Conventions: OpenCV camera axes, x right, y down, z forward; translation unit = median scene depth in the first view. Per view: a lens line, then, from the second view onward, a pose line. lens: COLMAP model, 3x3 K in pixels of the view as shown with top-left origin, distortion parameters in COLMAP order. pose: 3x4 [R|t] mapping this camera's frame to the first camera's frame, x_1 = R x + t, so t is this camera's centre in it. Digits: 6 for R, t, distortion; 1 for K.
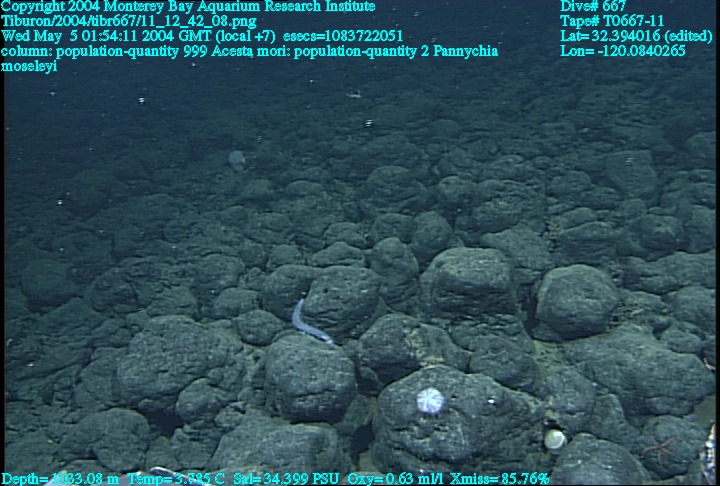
lens RADIAL K [[607.0, 0, 362.2], [0, 607.0, 278.6], [0, 0, 1]] dist [-0.007985, 0.138165]
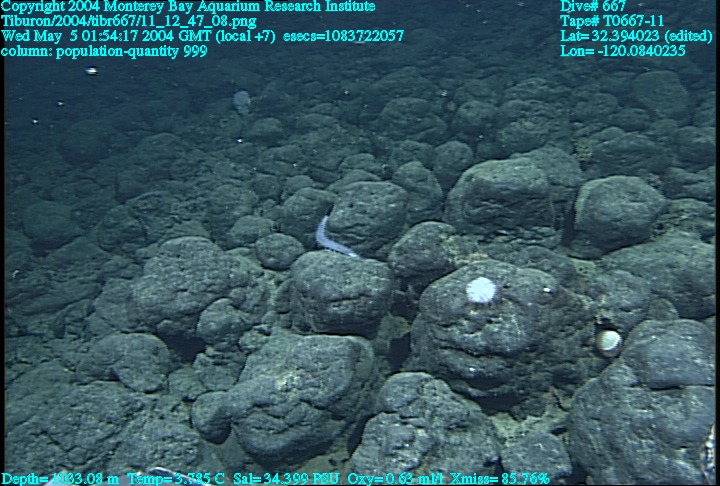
lens RADIAL K [[602.7, 0, 360.9], [0, 602.7, 289.2], [0, 0, 1]] dist [-0.006362, 0.109957]
pose [[0.999494, -0.030779, 0.008022, -0.058390], [0.030563, 0.999198, 0.025851, 0.129783], [-0.008811, -0.025593, 0.999634, 0.069625]]
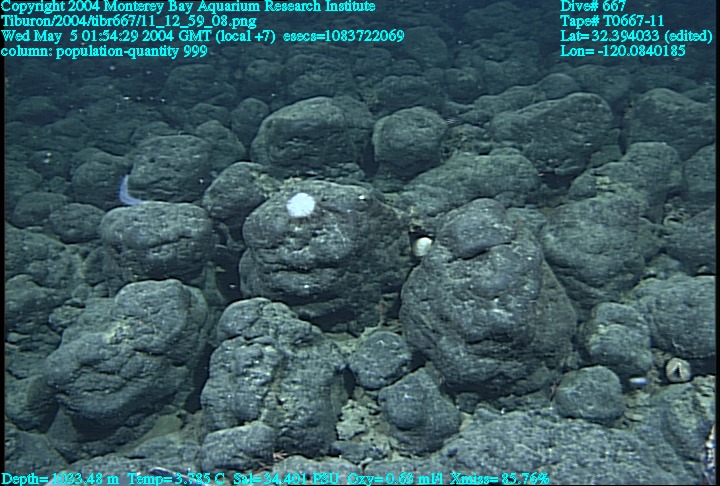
lens RADIAL K [[602.7, 0, 360.9], [0, 602.7, 289.2], [0, 0, 1]] dist [-0.006362, 0.109957]
pose [[0.932099, -0.201494, 0.300984, -0.082603], [0.195227, 0.979426, 0.051089, 0.227221], [-0.305086, 0.011141, 0.952260, 0.066473]]
